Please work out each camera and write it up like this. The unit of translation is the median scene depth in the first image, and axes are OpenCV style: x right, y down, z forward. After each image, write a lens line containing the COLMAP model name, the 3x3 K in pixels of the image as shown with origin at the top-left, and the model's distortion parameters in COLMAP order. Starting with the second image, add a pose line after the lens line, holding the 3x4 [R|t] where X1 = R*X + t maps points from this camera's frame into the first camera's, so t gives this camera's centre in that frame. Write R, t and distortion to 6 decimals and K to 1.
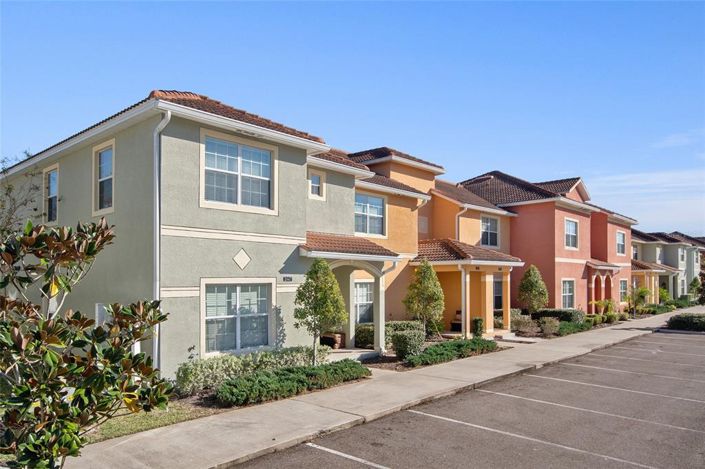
lens RADIAL K [[500.1, 0, 352.5], [0, 500.1, 234.5], [0, 0, 1]] dist [0.000373, 0.000002]
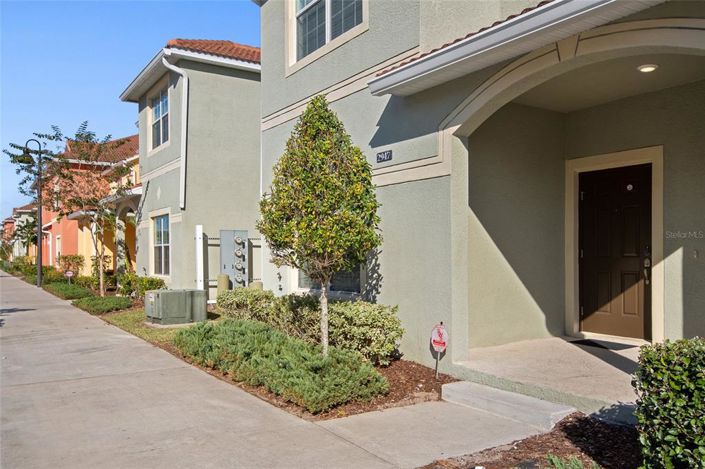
lens RADIAL K [[569.9, 0, 352.5], [0, 569.9, 234.5], [0, 0, 1]] dist [0.002060, 0.000335]
pose [[-0.249100, -0.016340, -0.968340, 0.382725], [0.093652, 0.994765, -0.040877, 0.180097], [0.963939, -0.100869, -0.246266, 1.105165]]
